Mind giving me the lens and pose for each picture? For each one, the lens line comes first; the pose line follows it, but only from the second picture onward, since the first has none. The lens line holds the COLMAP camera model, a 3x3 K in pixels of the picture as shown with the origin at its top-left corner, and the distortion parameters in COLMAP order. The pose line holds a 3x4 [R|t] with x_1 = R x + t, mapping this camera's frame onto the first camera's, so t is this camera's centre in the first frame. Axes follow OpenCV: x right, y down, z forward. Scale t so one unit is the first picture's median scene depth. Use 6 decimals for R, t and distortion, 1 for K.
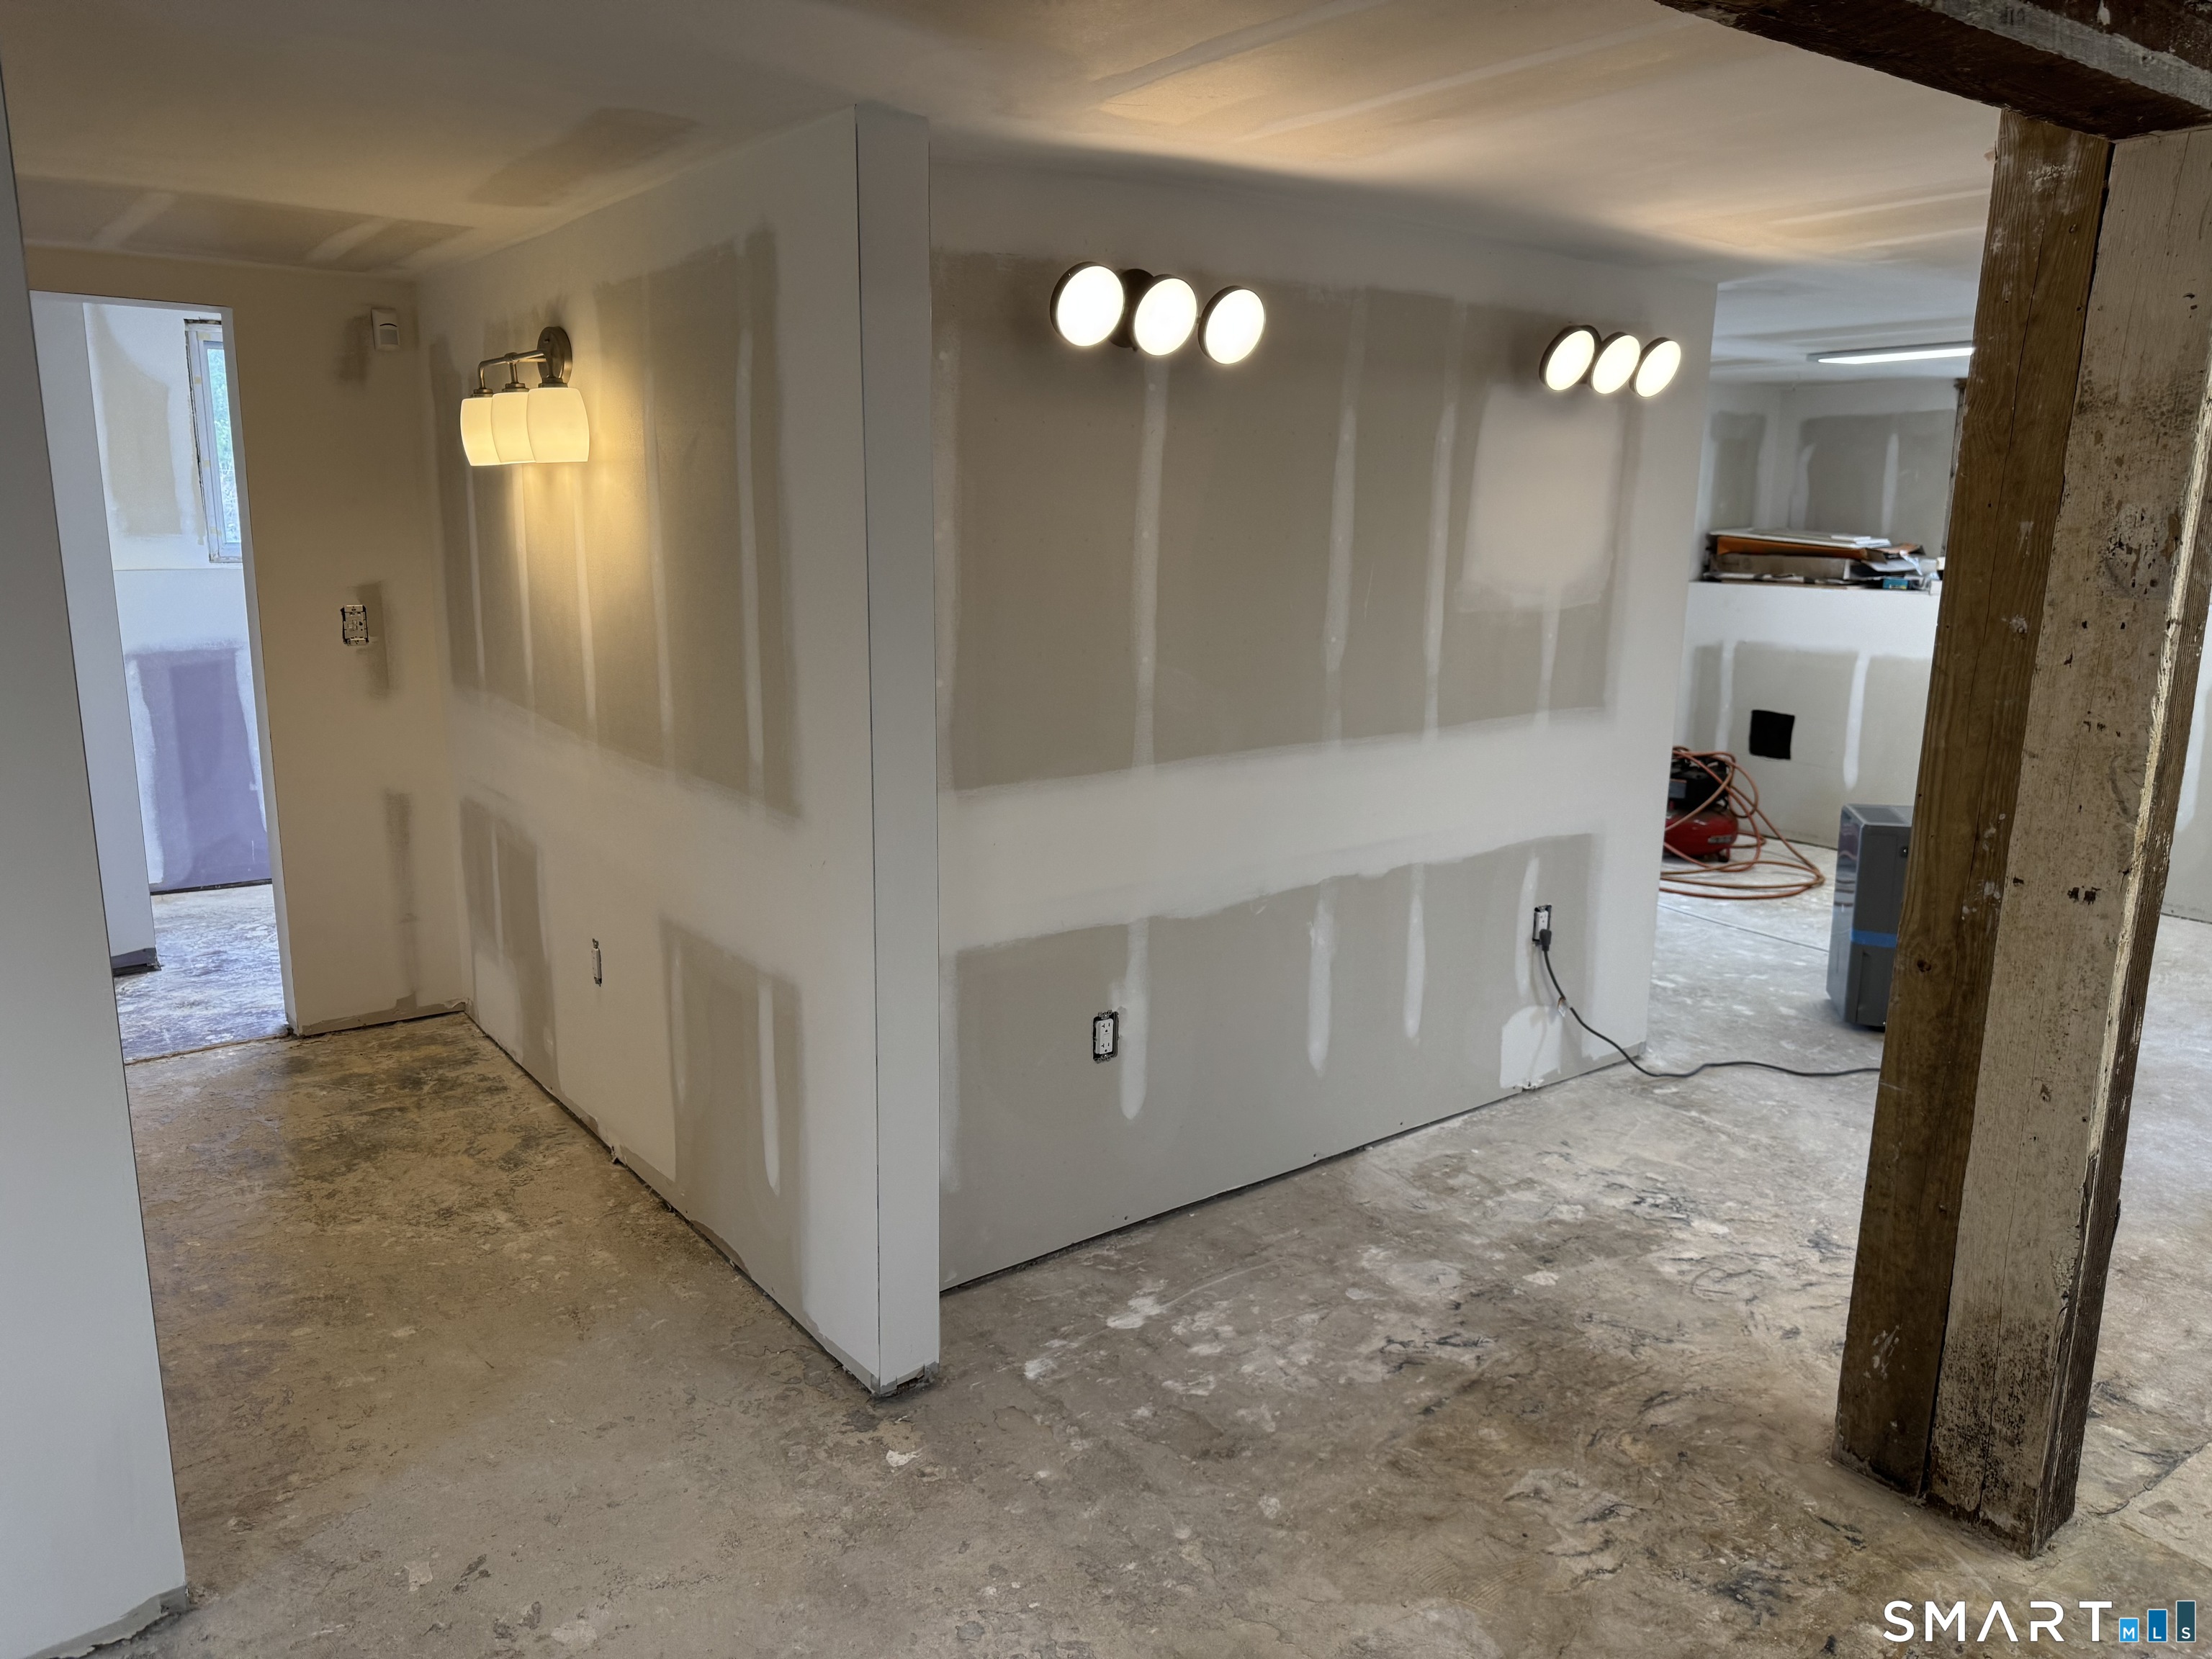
lens RADIAL K [[1552.0, 0, 1126.0], [0, 1552.0, 817.9], [0, 0, 1]] dist [0.066869, -0.080930]
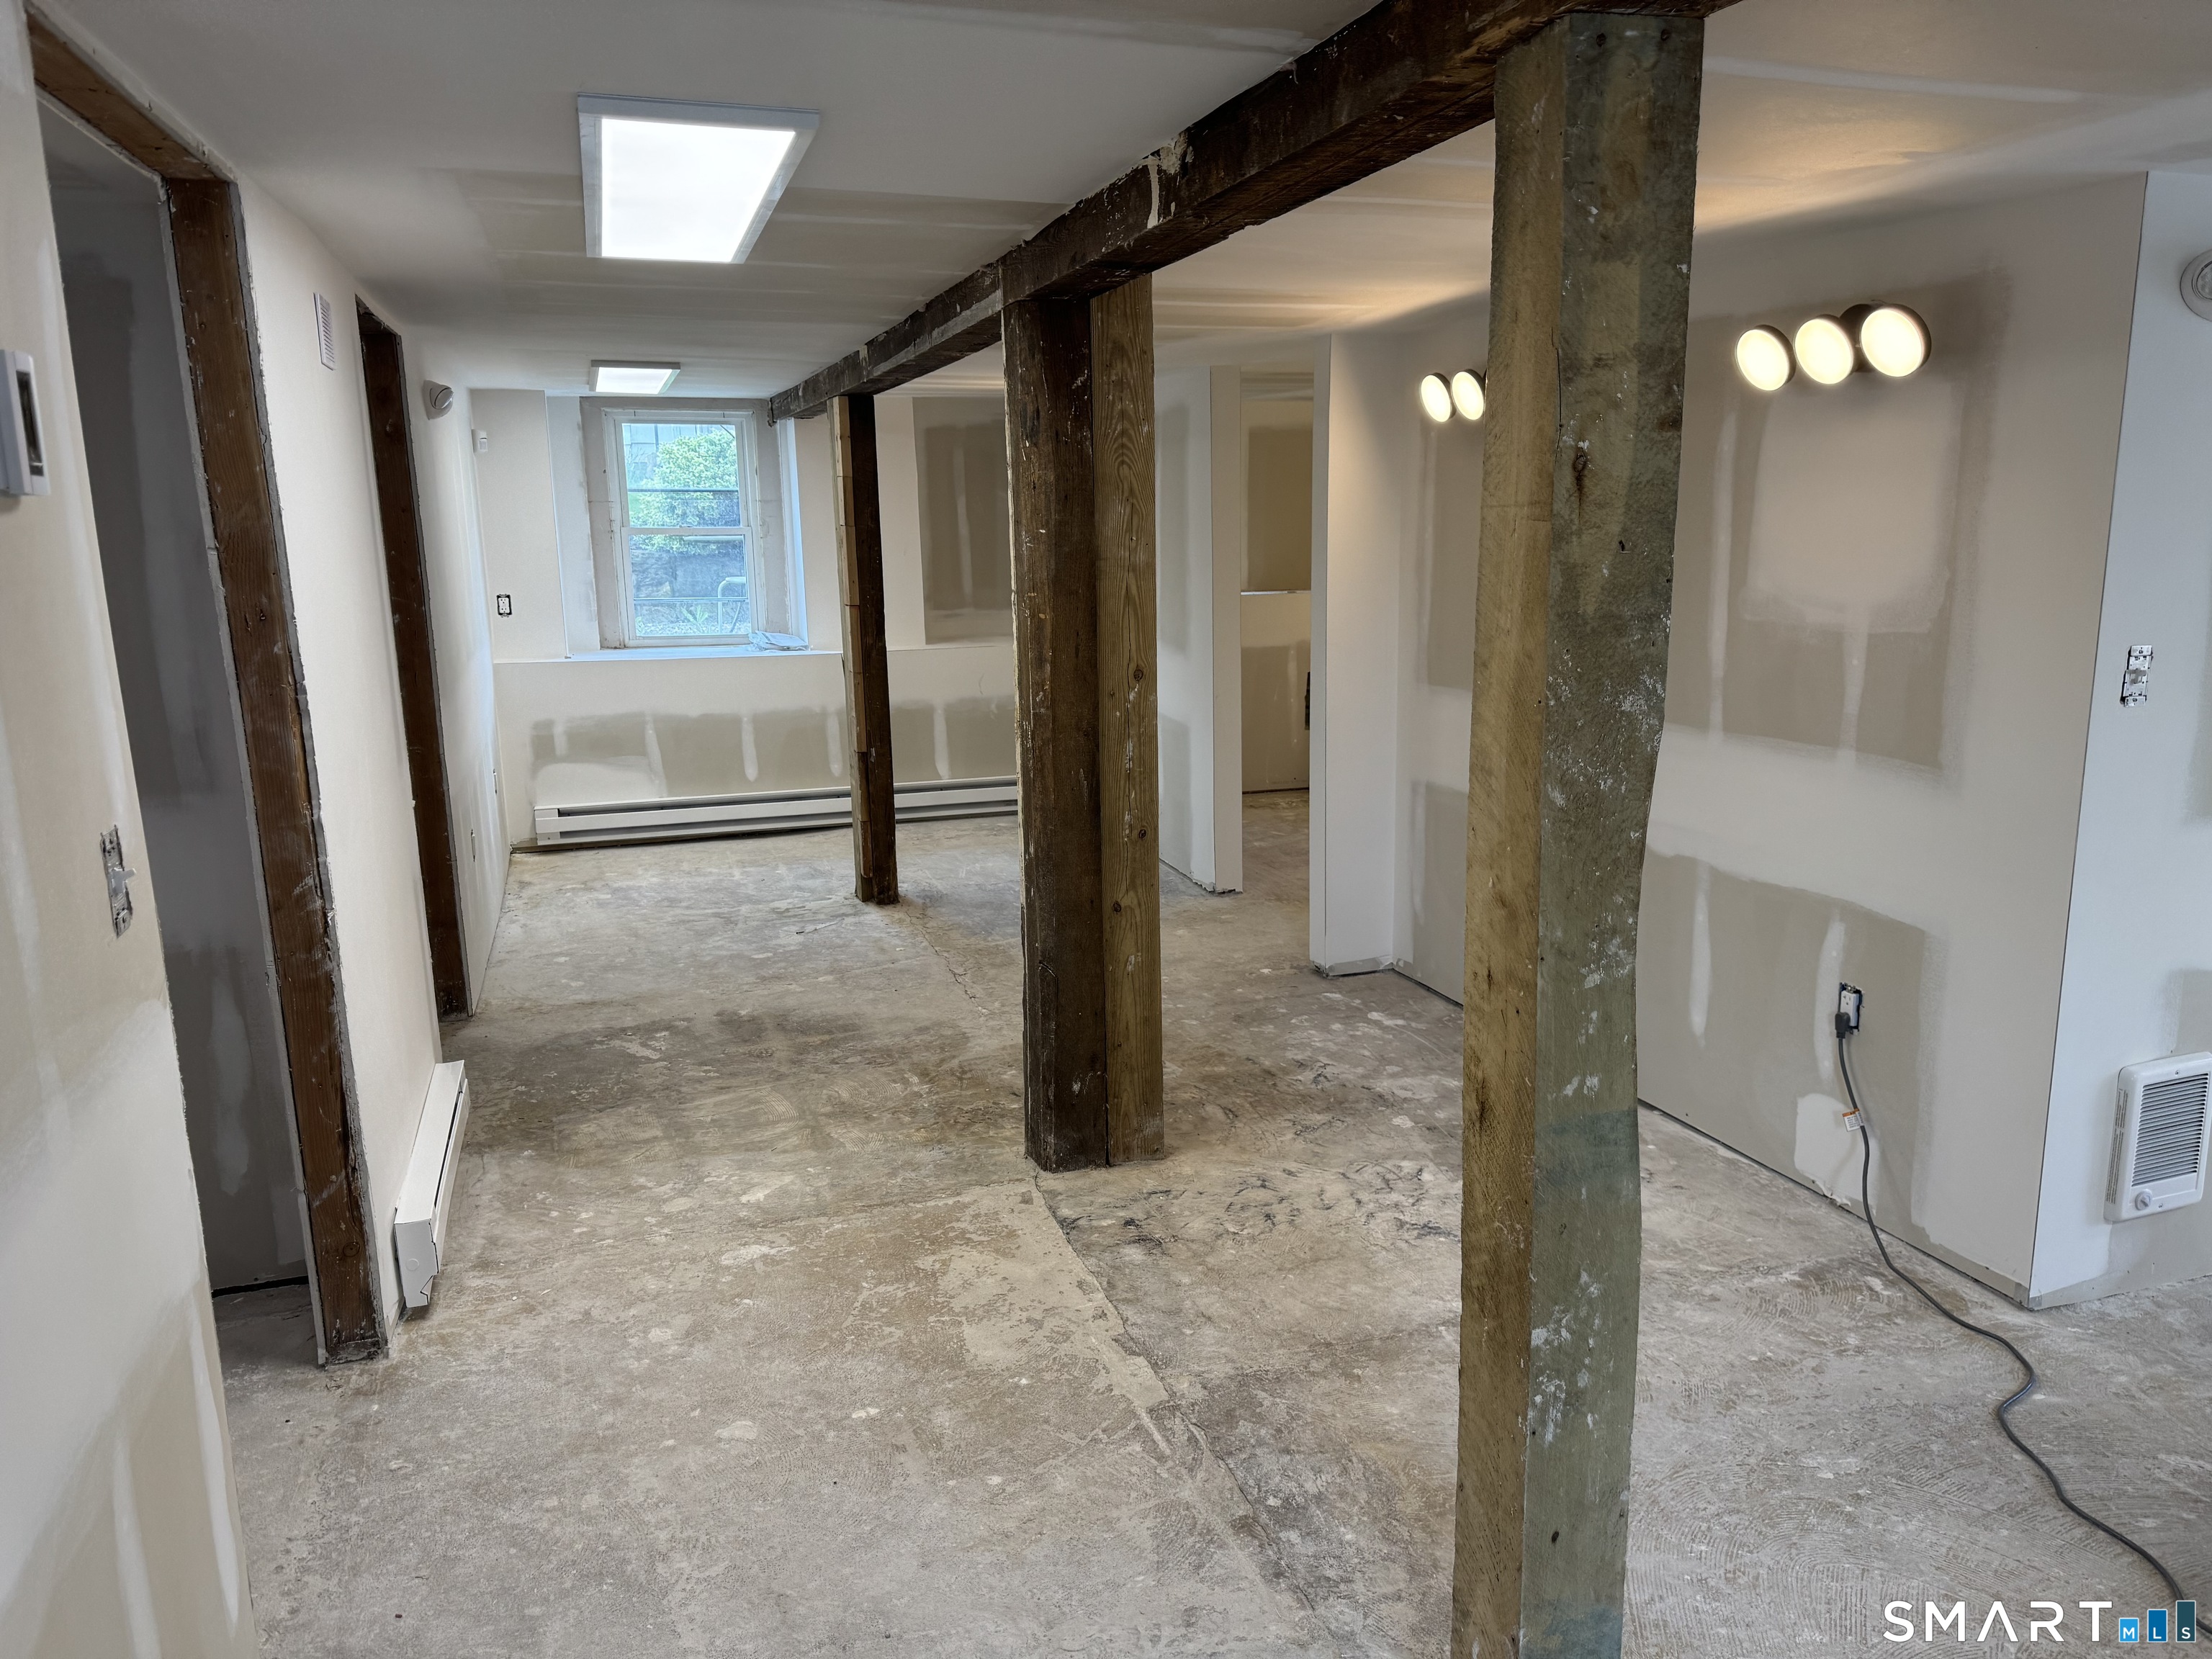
lens RADIAL K [[1612.8, 0, 1086.0], [0, 1612.8, 819.4], [0, 0, 1]] dist [0.051278, -0.036416]
pose [[-0.336811, 0.167324, -0.926586, 1.526109], [-0.183910, 0.953438, 0.239024, -0.206784], [0.923437, 0.250914, -0.290356, 1.080523]]
